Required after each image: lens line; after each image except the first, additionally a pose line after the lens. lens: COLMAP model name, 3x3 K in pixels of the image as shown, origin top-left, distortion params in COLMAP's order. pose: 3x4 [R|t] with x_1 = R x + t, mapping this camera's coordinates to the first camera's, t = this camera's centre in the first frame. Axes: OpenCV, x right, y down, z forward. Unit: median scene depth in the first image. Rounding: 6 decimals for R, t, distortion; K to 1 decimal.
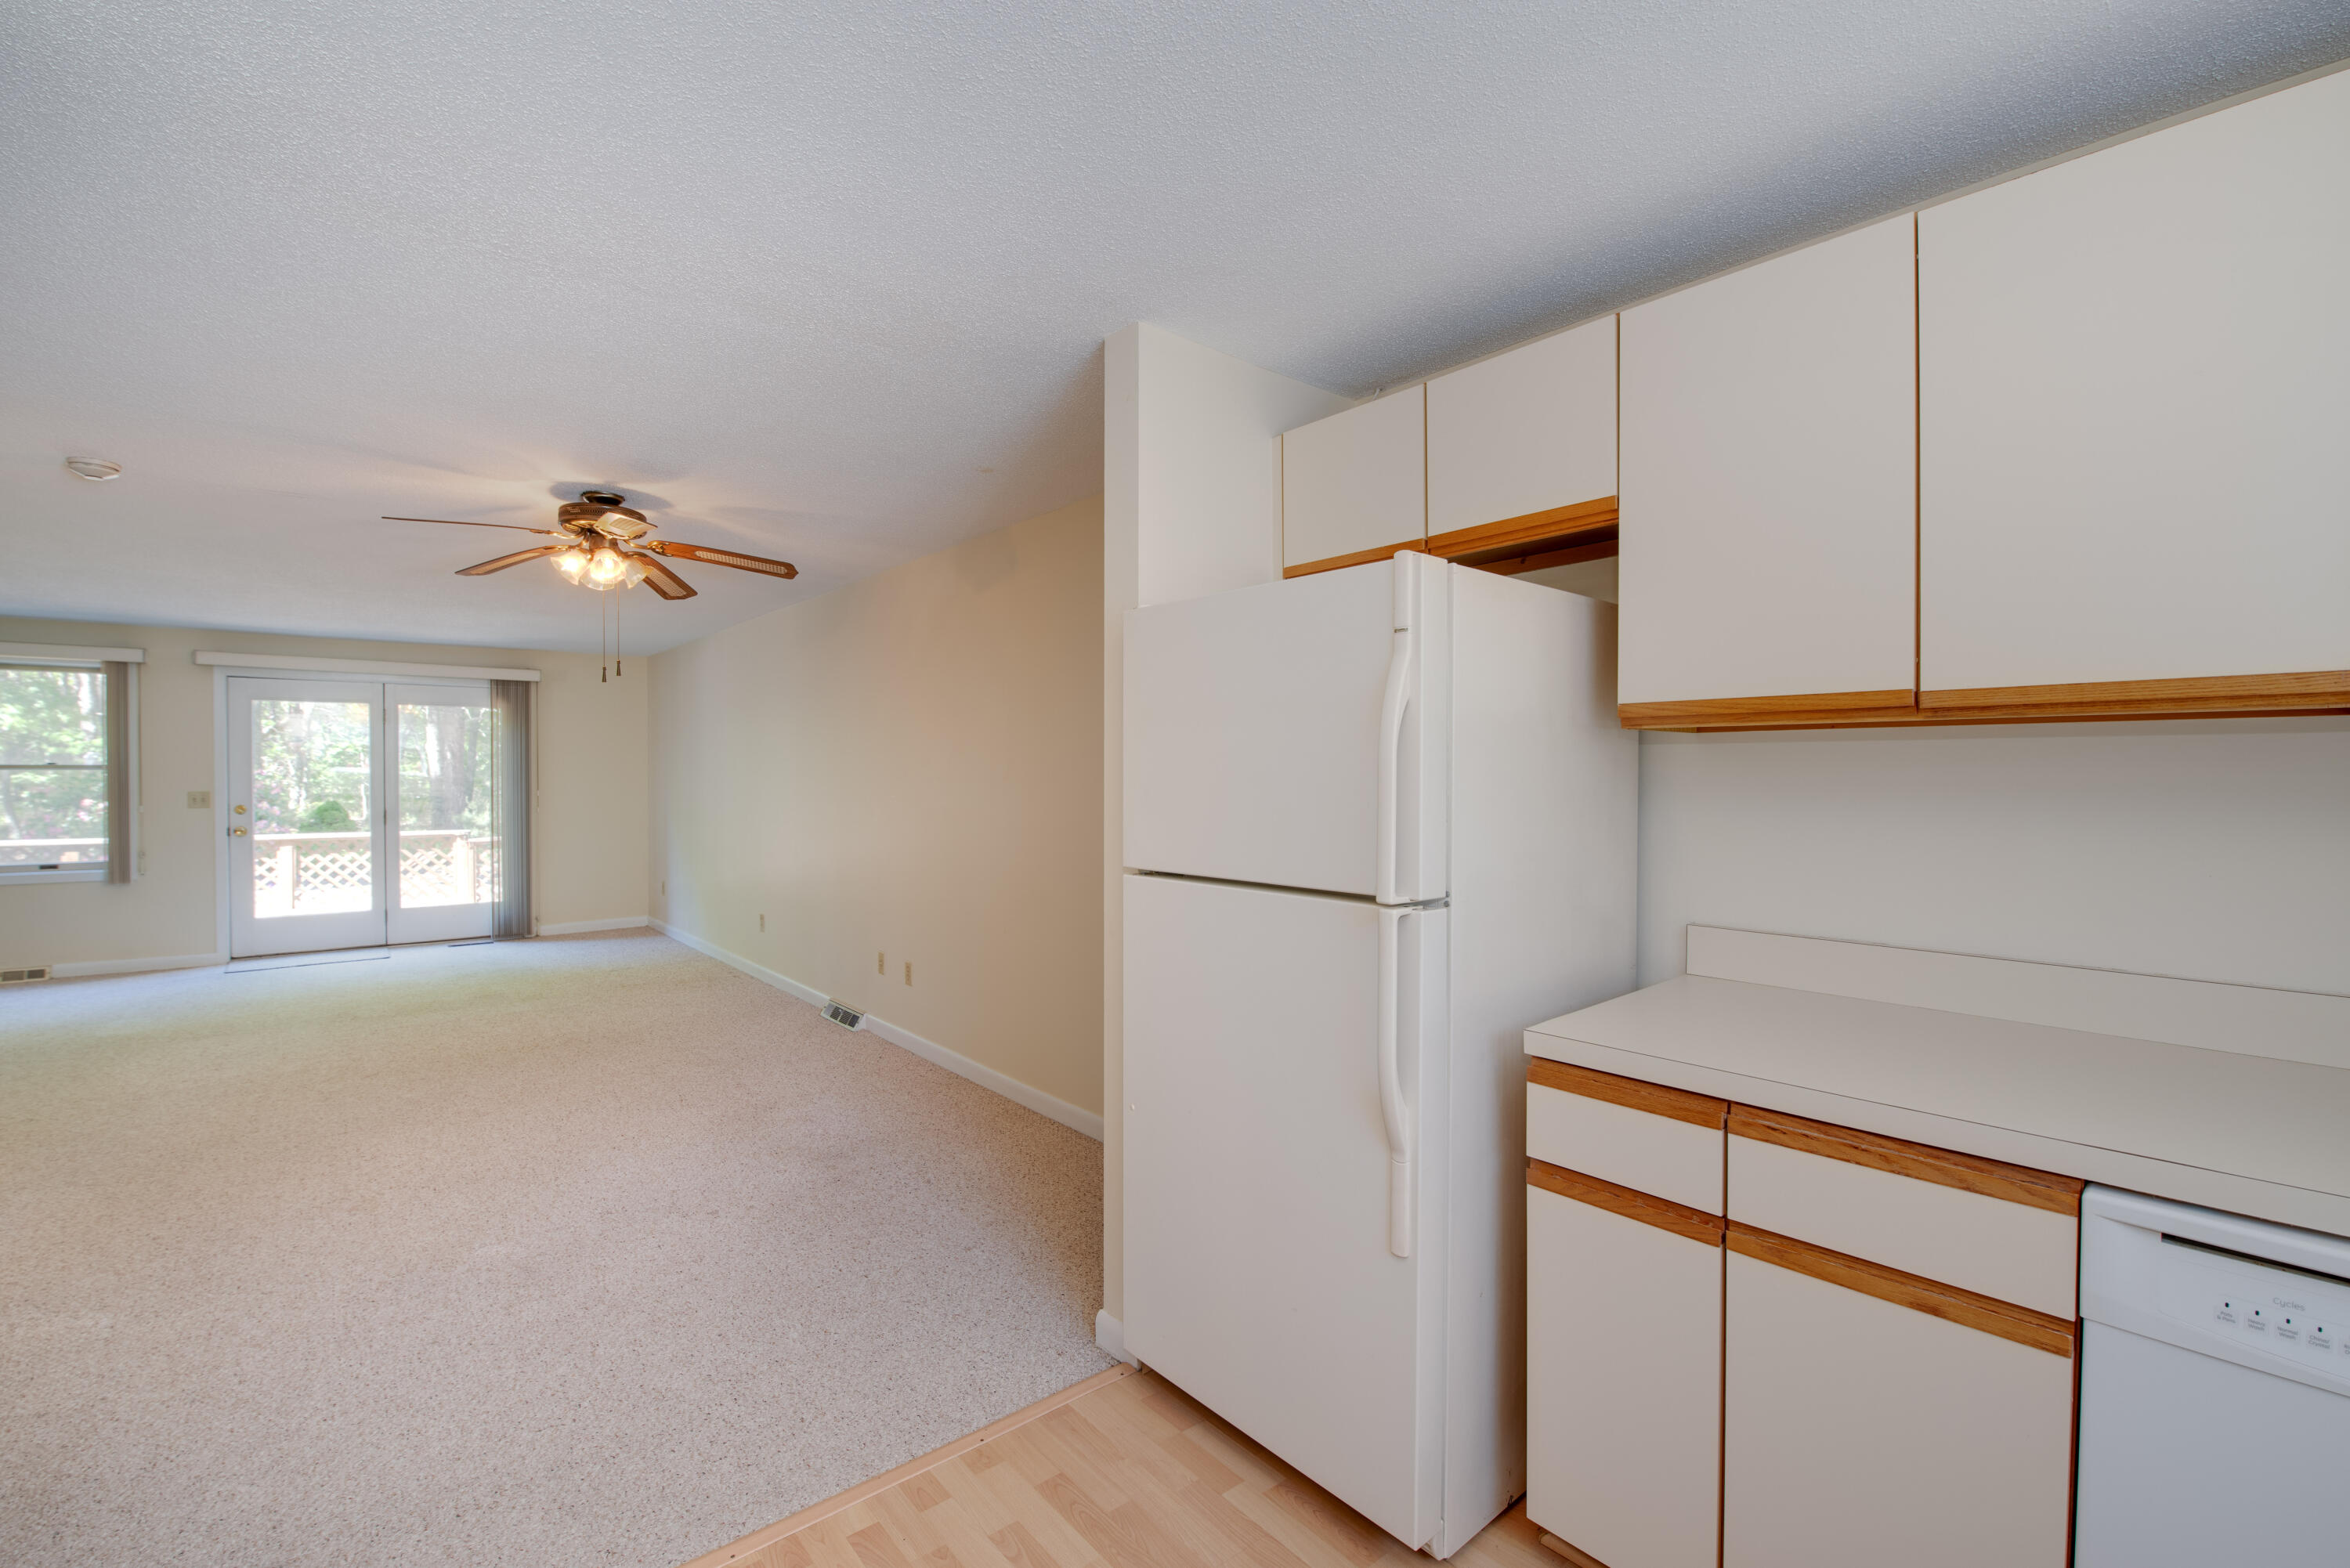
lens RADIAL K [[1010.9, 0, 1171.2], [0, 1010.9, 785.8], [0, 0, 1]] dist [-0.000913, -0.009466]
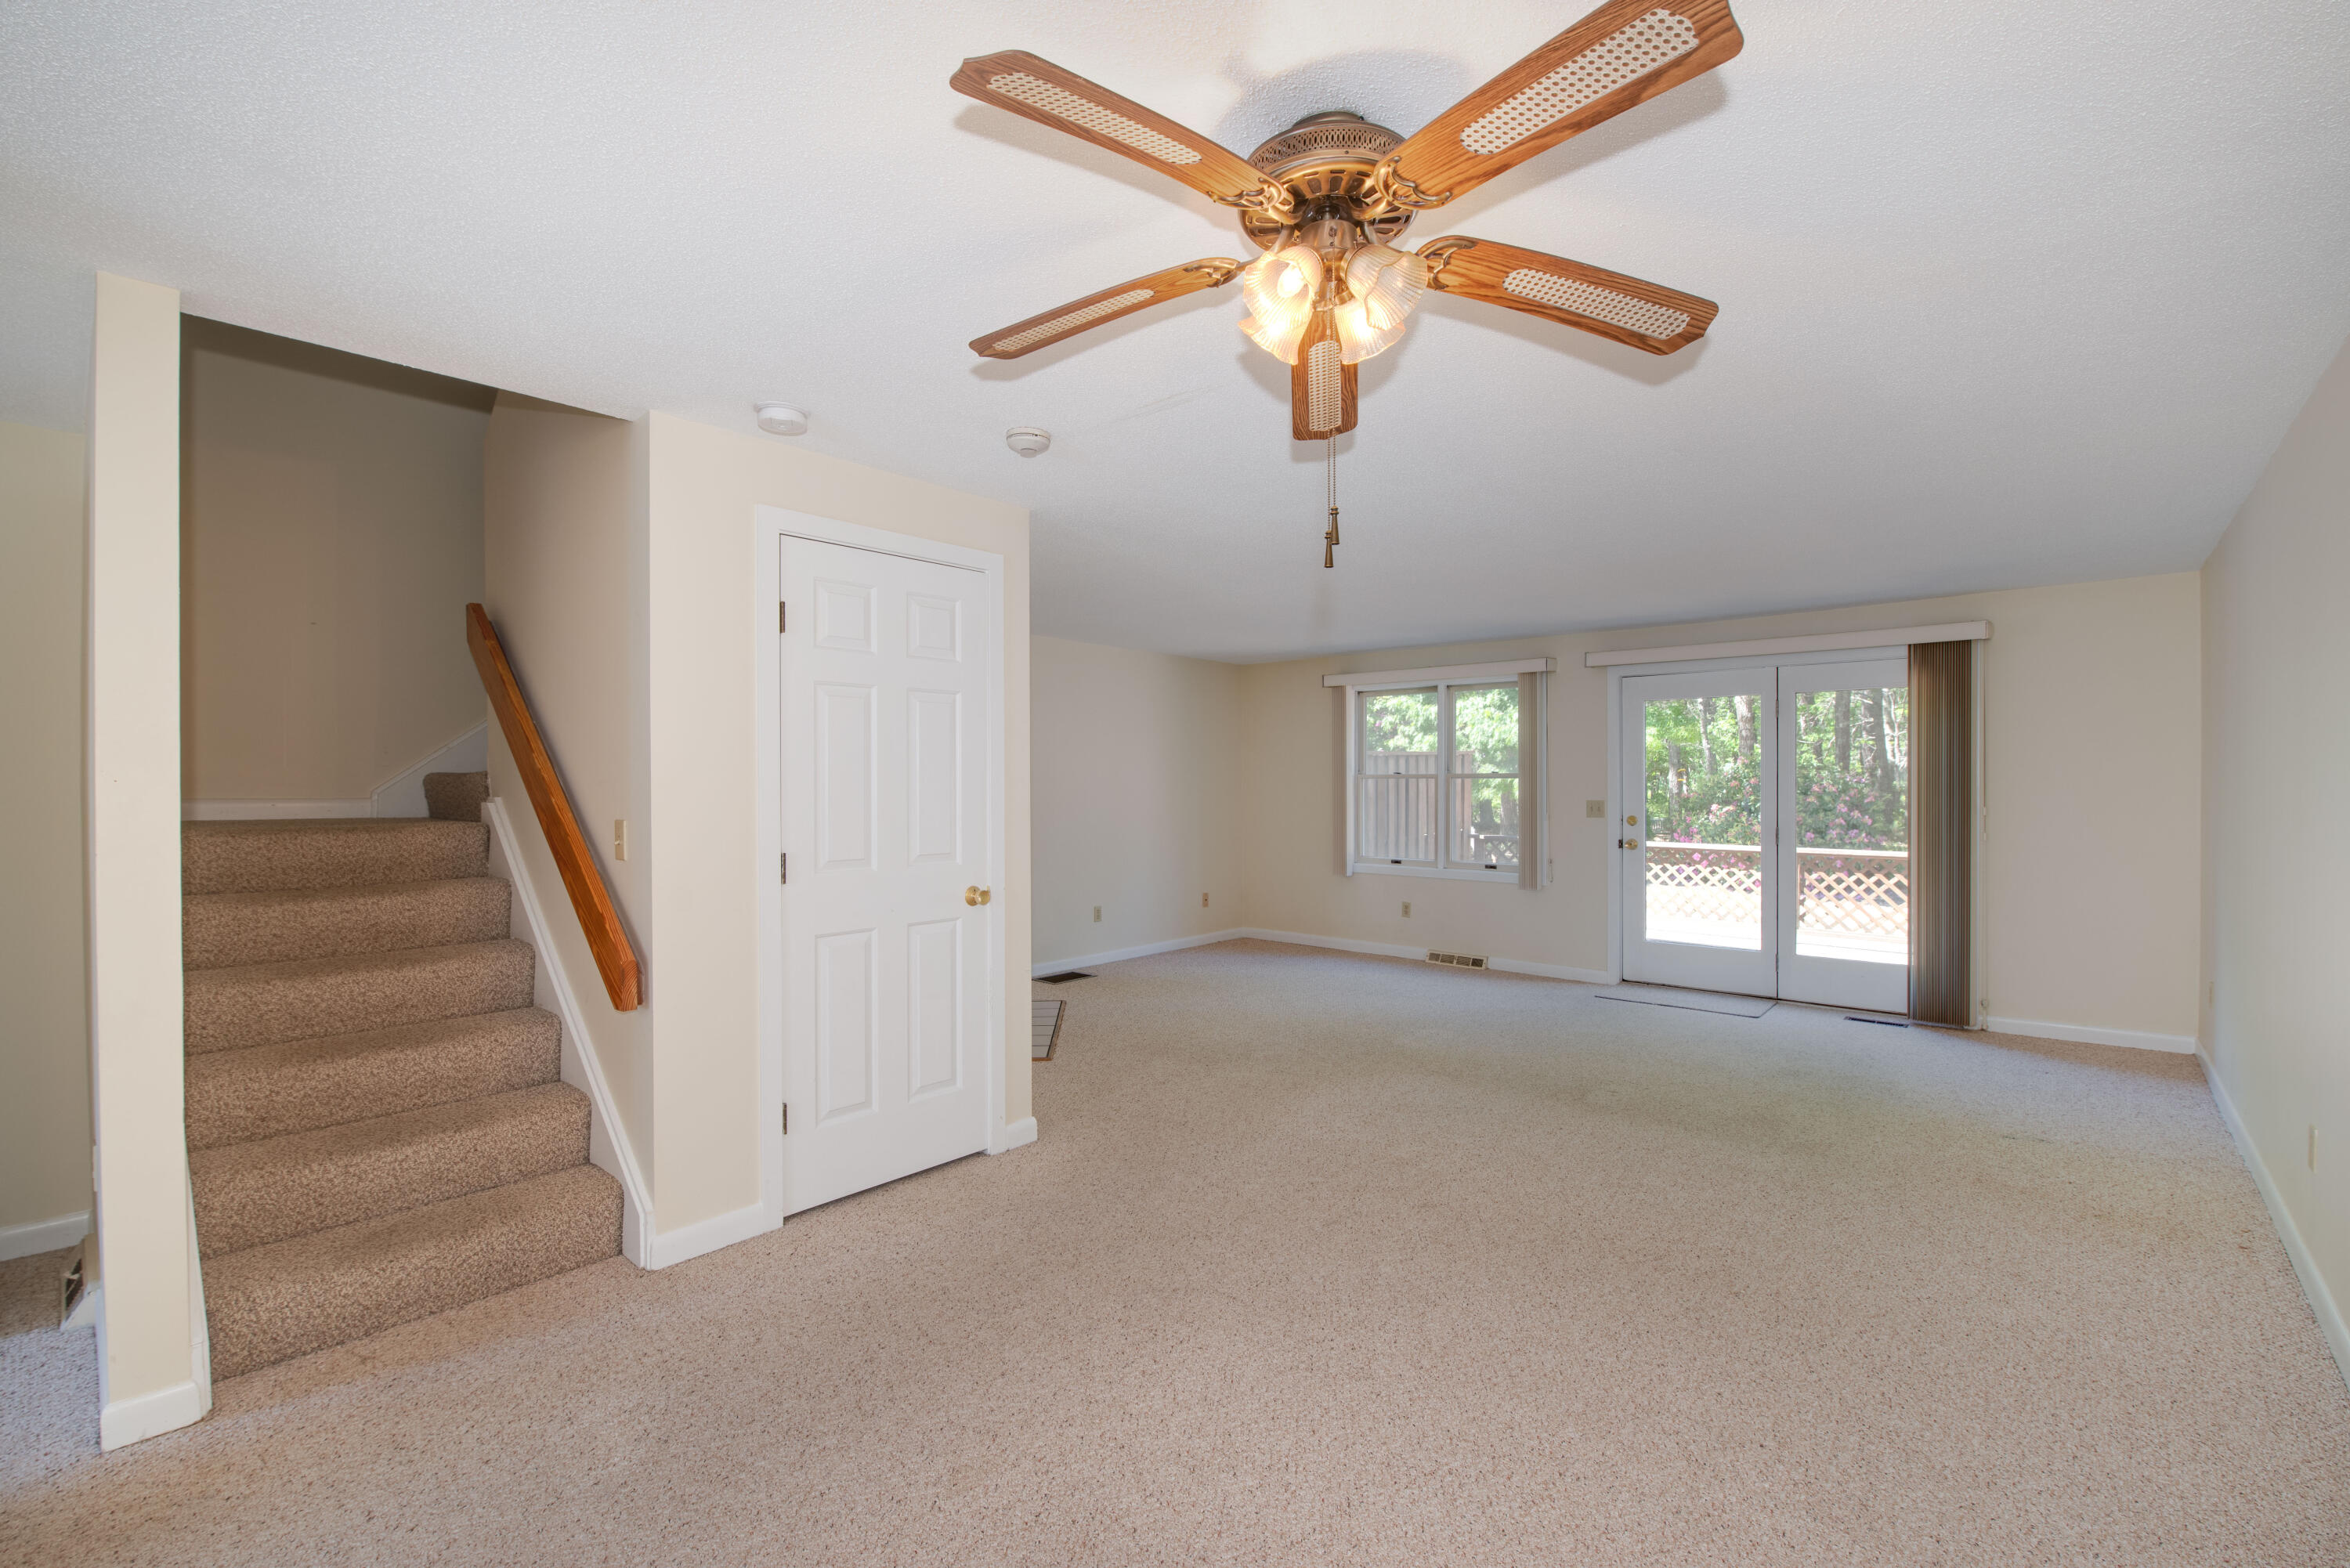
lens RADIAL K [[1010.9, 0, 1171.2], [0, 1010.9, 785.8], [0, 0, 1]] dist [-0.000913, -0.009466]
pose [[0.144319, 0.002463, -0.989528, -0.075225], [-0.010391, 0.999946, 0.000973, -0.004510], [0.989477, 0.010141, 0.144337, 0.458806]]
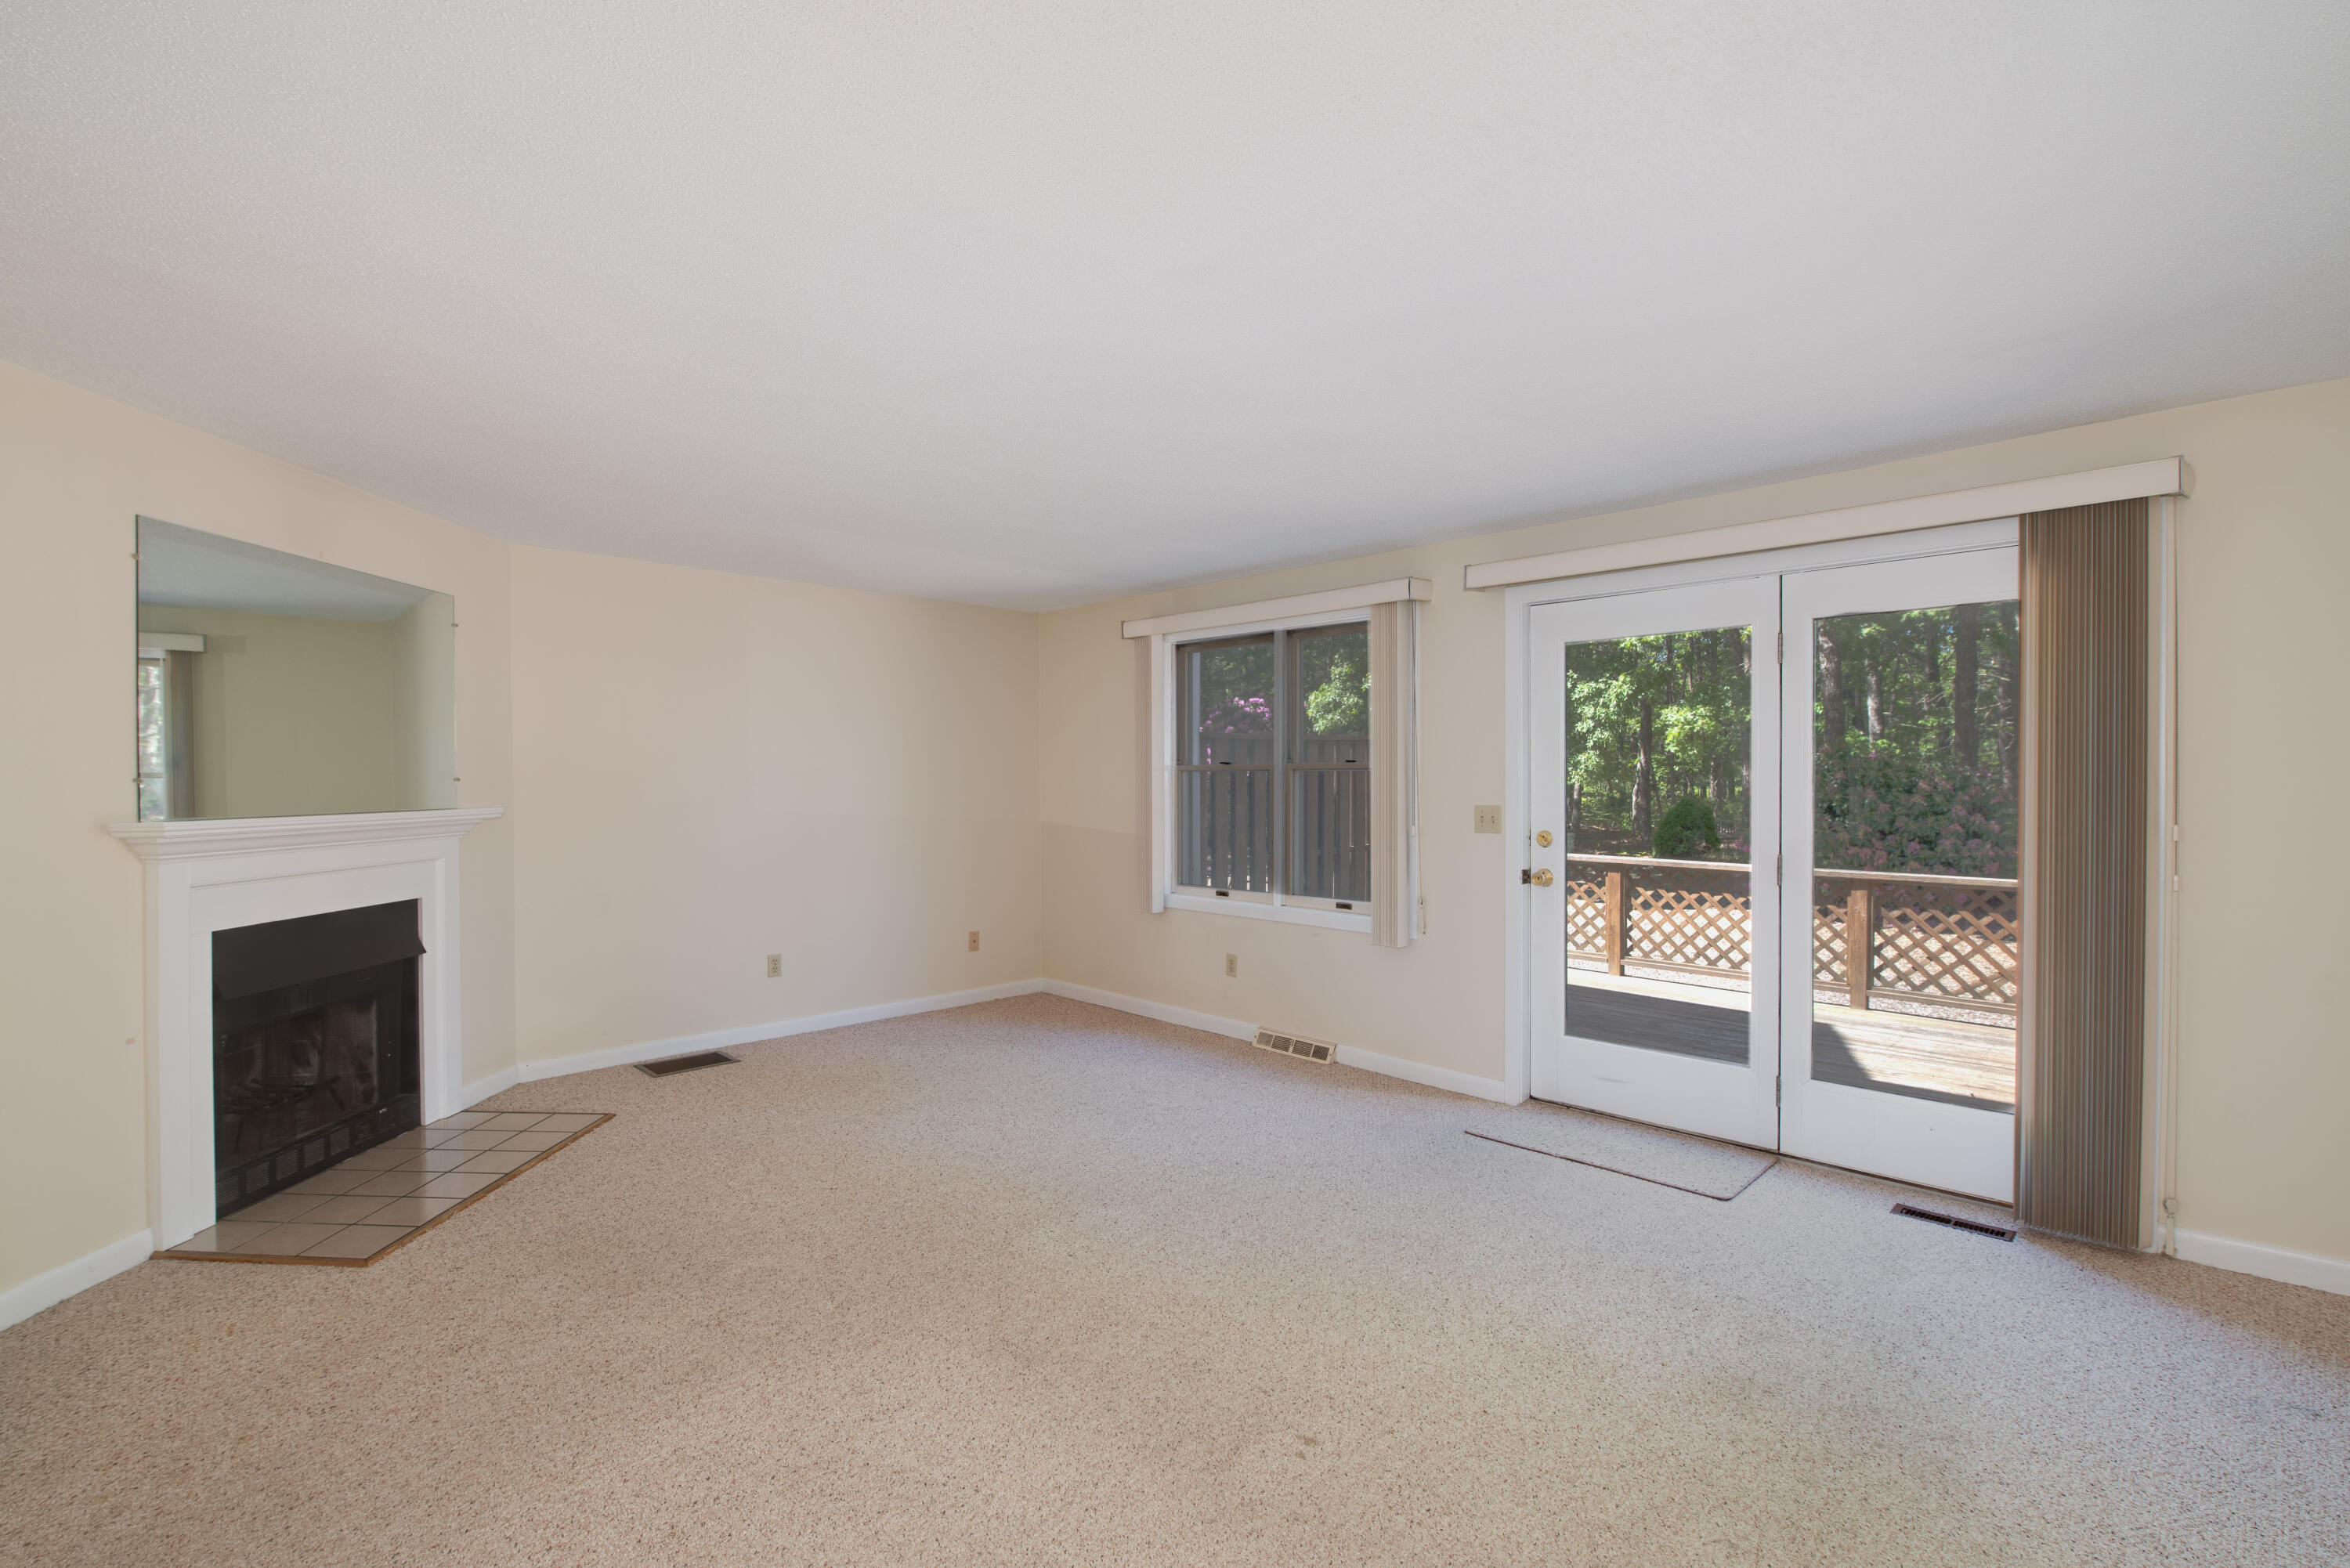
lens RADIAL K [[1049.5, 0, 1119.4], [0, 1049.5, 784.5], [0, 0, 1]] dist [-0.000951, -0.010913]
pose [[0.040479, 0.005918, -0.999163, -0.356556], [-0.010783, 0.999927, 0.005485, -0.007608], [0.999122, 0.010552, 0.040540, 0.754017]]
